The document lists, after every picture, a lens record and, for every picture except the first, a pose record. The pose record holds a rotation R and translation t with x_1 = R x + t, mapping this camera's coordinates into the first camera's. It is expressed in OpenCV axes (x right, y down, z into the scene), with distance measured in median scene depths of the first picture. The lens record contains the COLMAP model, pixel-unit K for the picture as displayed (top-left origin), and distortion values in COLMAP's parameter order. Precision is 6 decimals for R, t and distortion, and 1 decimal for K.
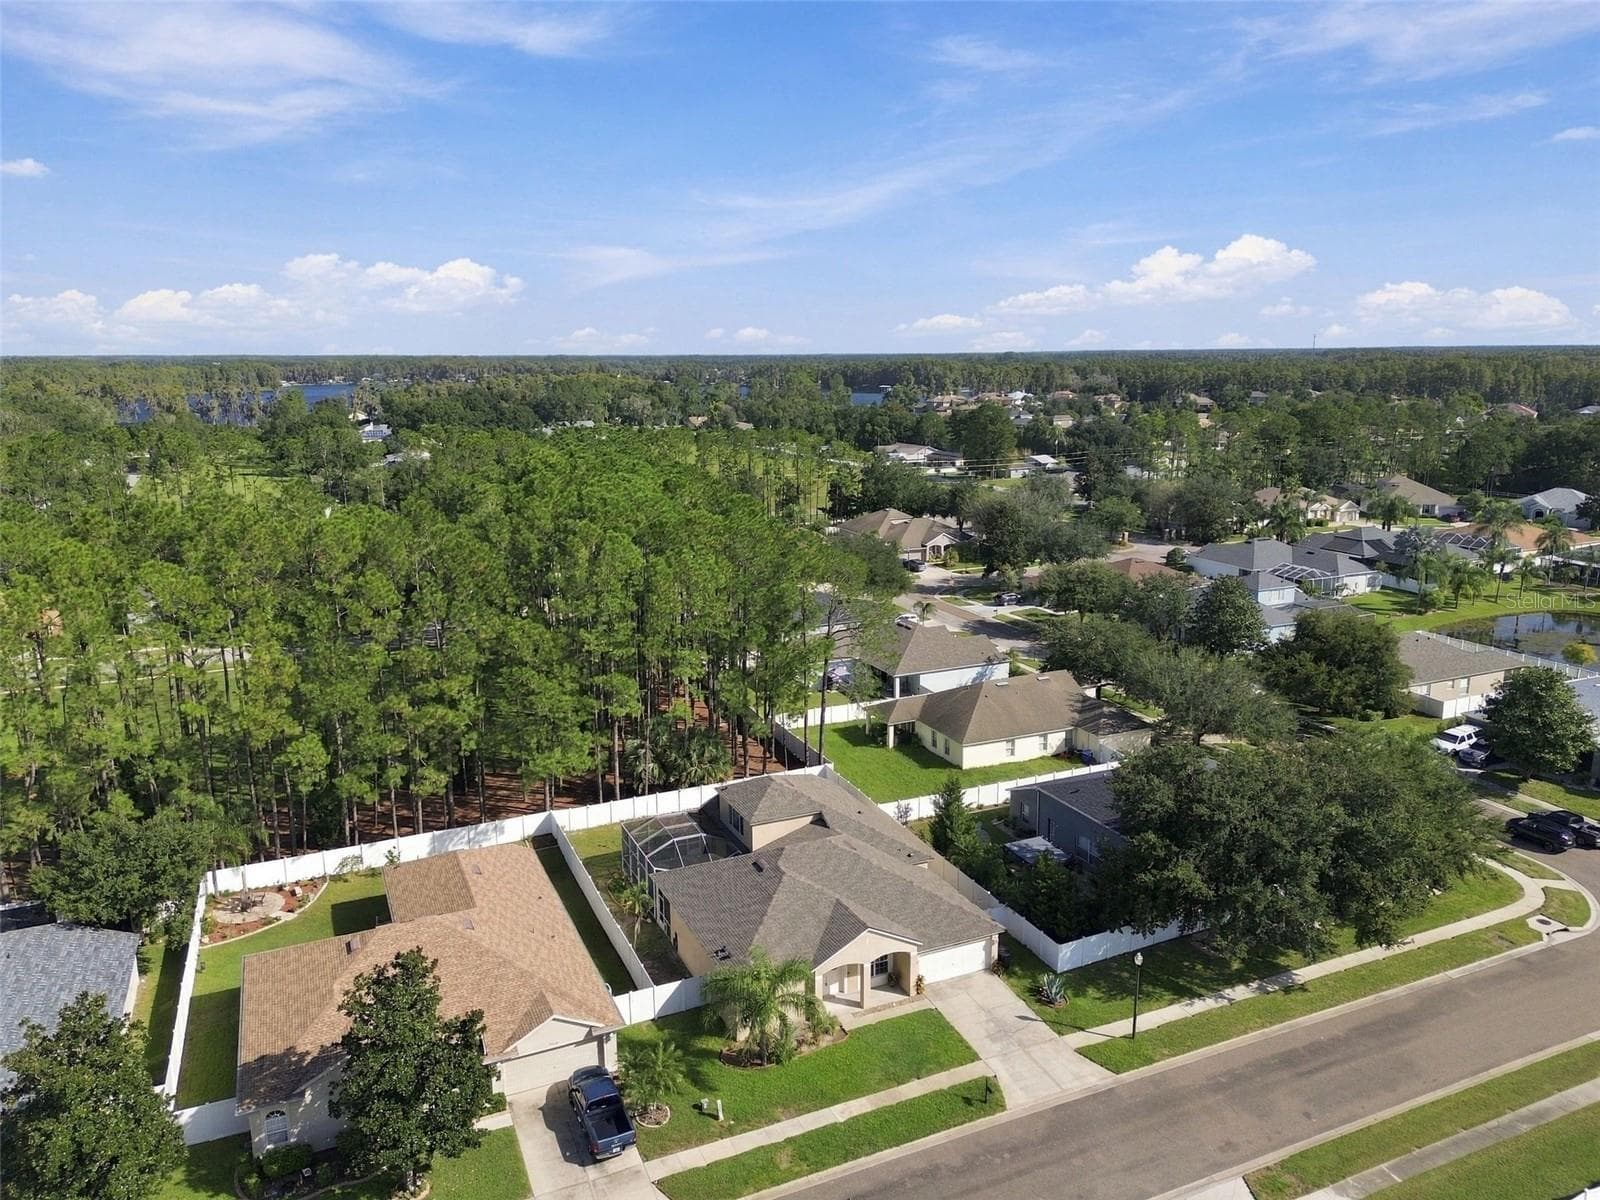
lens RADIAL K [[1132.2, 0, 800.0], [0, 1132.2, 600.0], [0, 0, 1]] dist [0.076173, -0.062830]
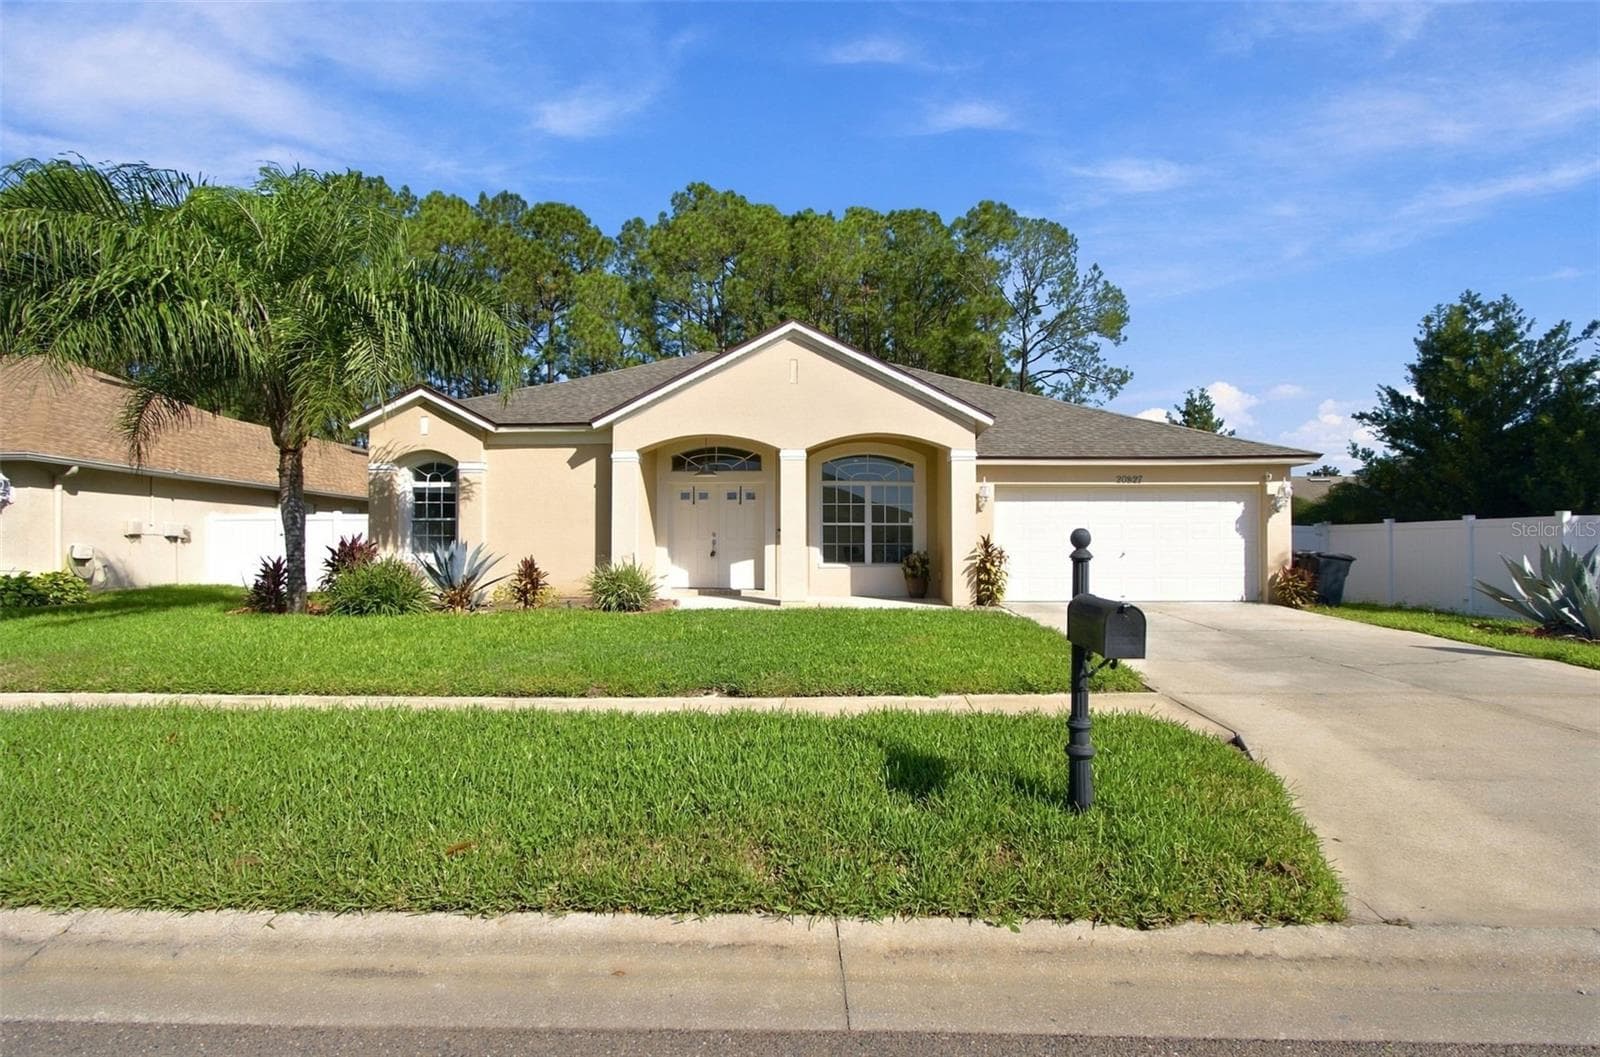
lens RADIAL K [[734.2, 0, 803.7], [0, 734.2, 539.6], [0, 0, 1]] dist [-0.024586, 0.000266]
pose [[0.900577, -0.000539, -0.434696, 0.133281], [-0.098122, 0.973938, -0.204492, 0.341208], [0.423478, 0.226814, 0.877053, 0.737136]]
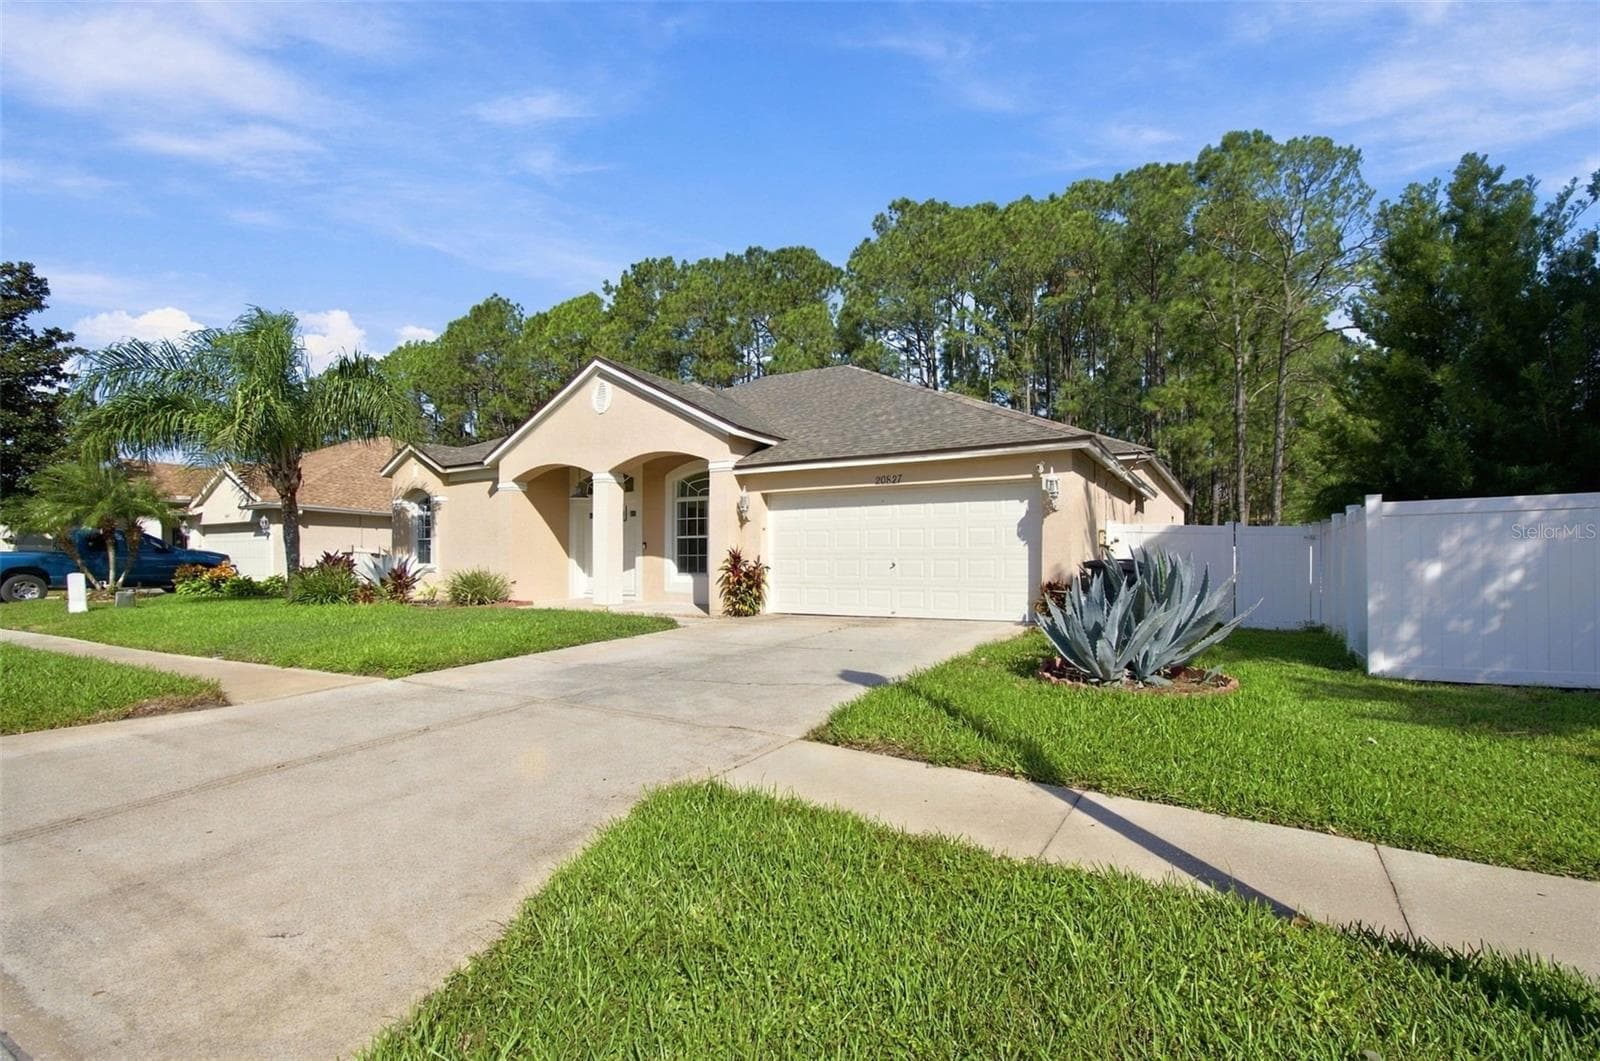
lens RADIAL K [[746.2, 0, 788.9], [0, 746.2, 546.2], [0, 0, 1]] dist [-0.002111, 0.000143]
pose [[0.555091, -0.014769, -0.831658, 0.256180], [-0.182143, 0.973418, -0.138857, 0.322638], [0.811602, 0.228559, 0.537646, 0.824273]]
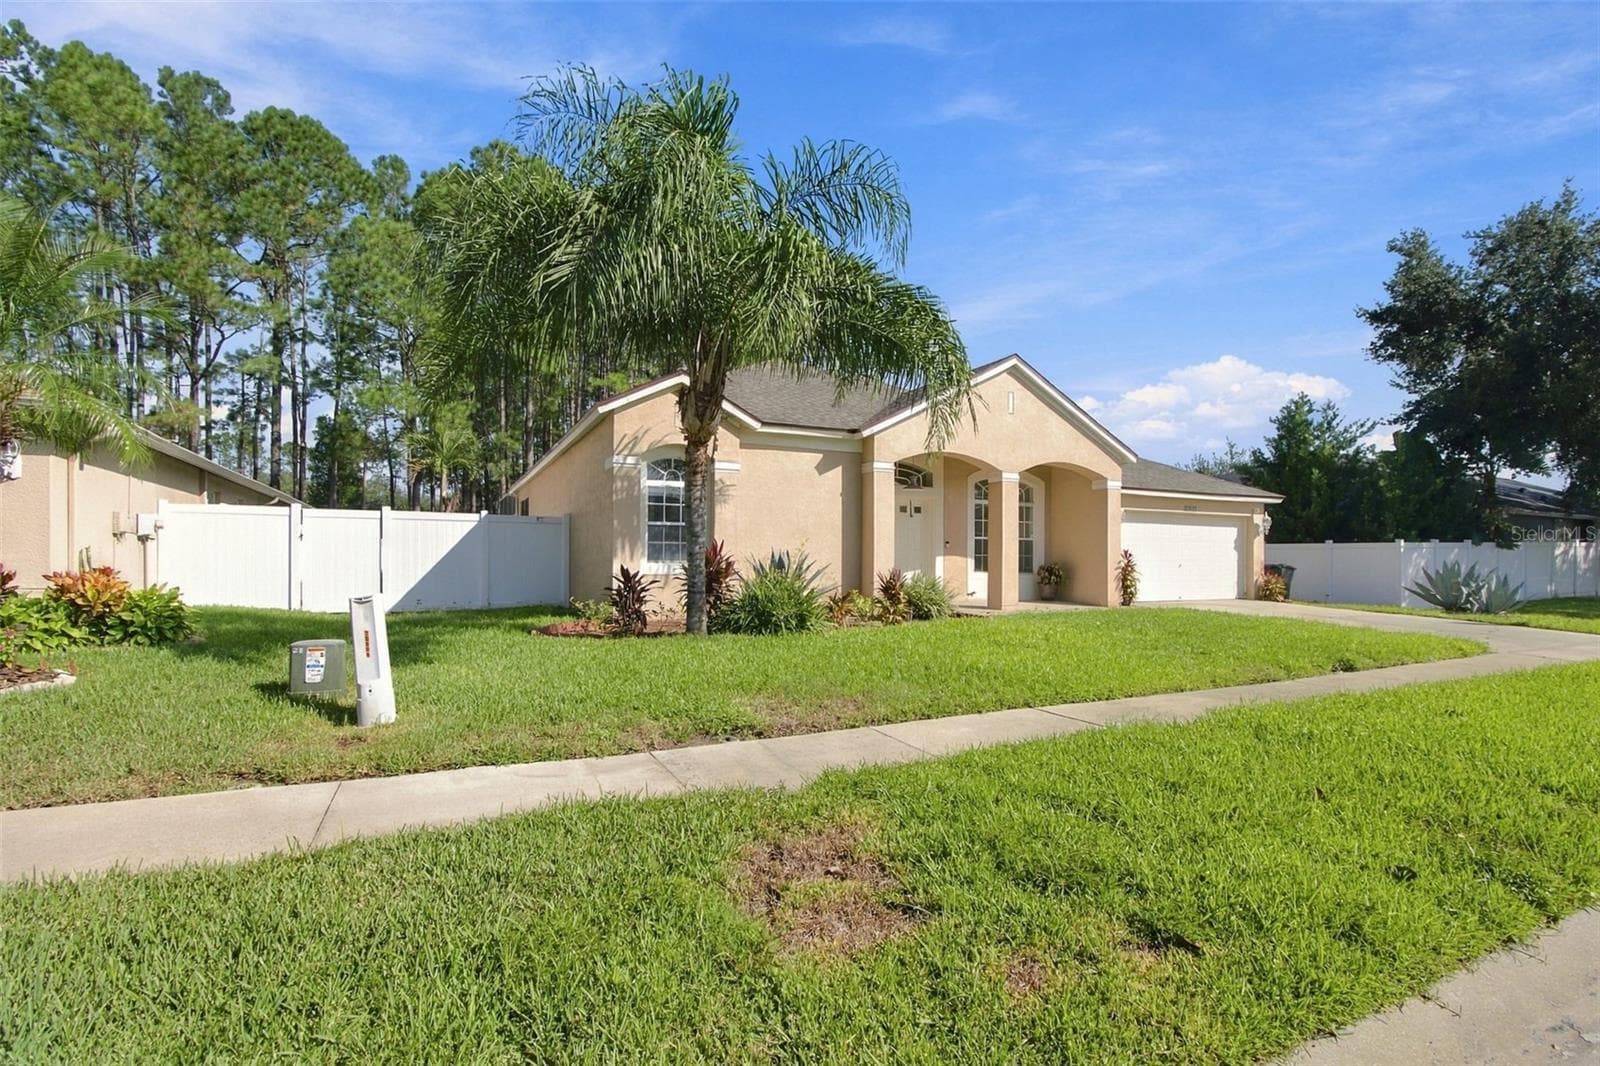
lens RADIAL K [[742.1, 0, 811.9], [0, 742.1, 560.8], [0, 0, 1]] dist [-0.004375, -0.000126]
pose [[0.998810, 0.013113, 0.046985, -0.012202], [-0.002910, 0.977492, -0.210951, 0.351008], [-0.048693, 0.210563, 0.976367, 0.695253]]
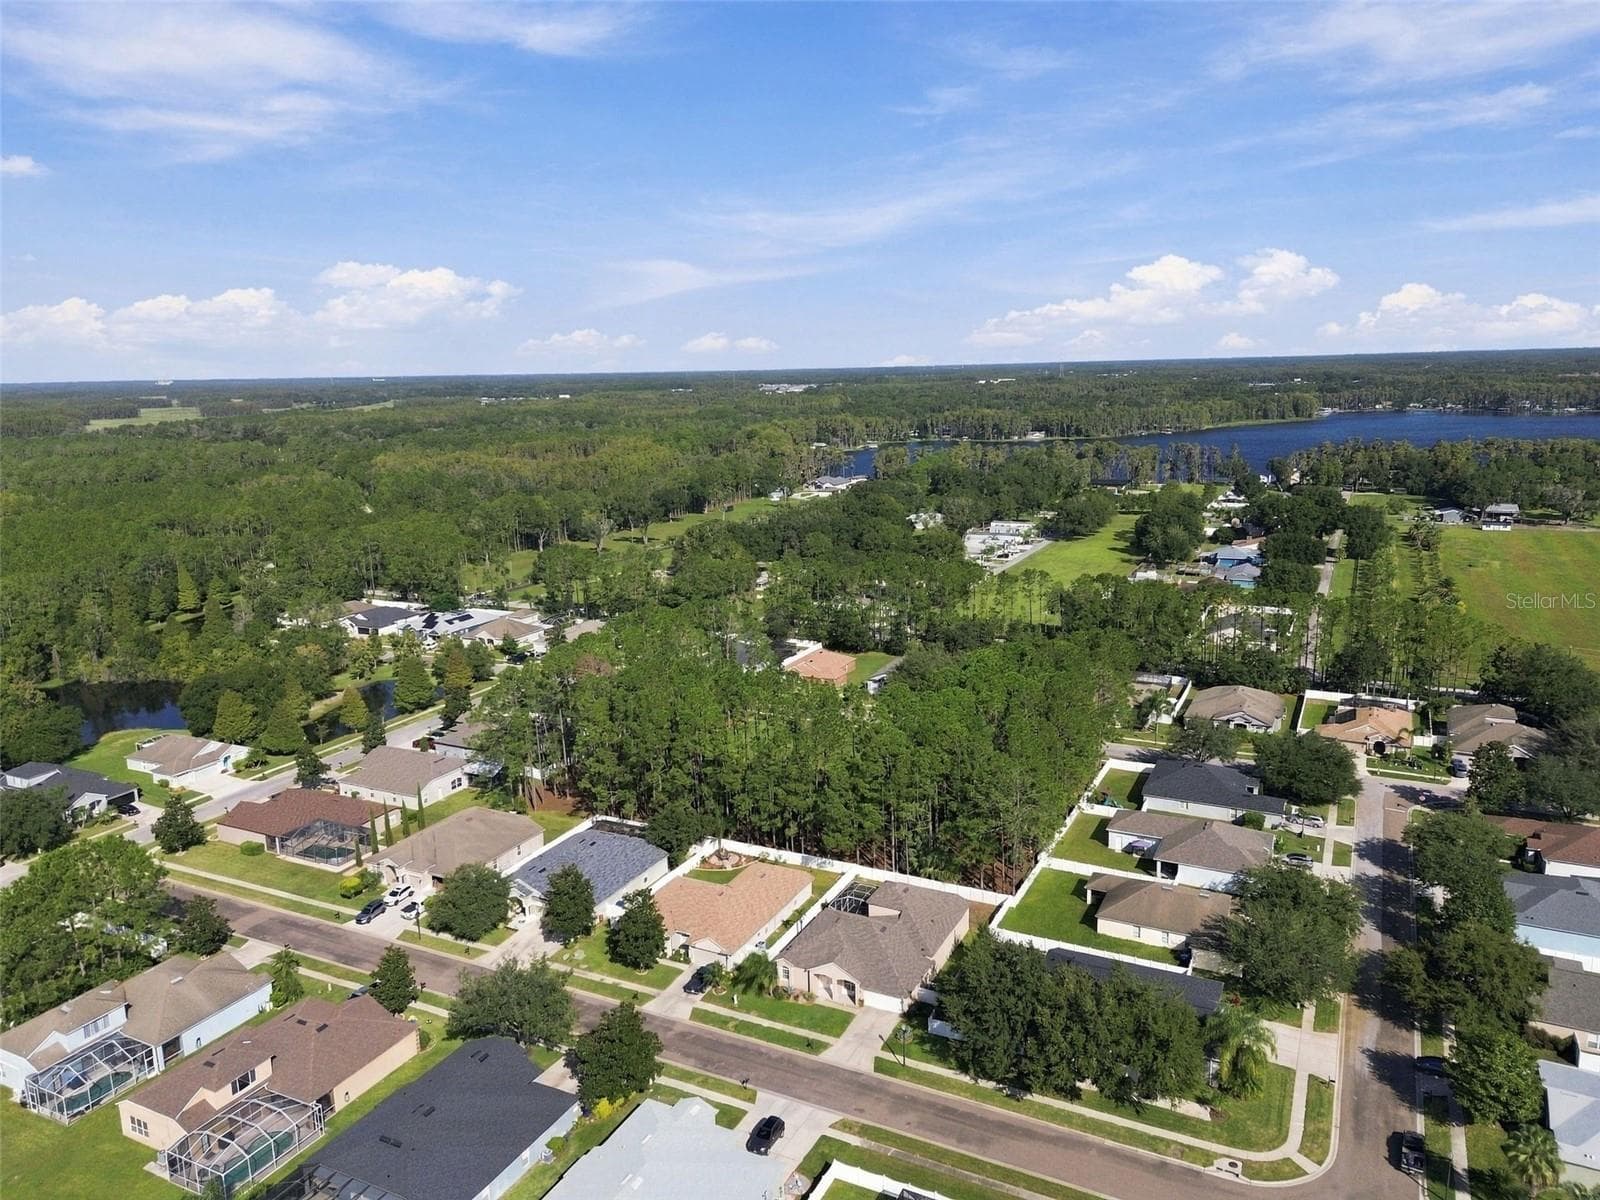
lens RADIAL K [[1132.2, 0, 800.0], [0, 1132.2, 600.0], [0, 0, 1]] dist [0.076173, -0.062830]
pose [[0.628317, 0.151217, -0.763119, 1.358975], [-0.148165, 0.986232, 0.073436, -0.463544], [0.763718, 0.066926, 0.642072, -0.403294]]
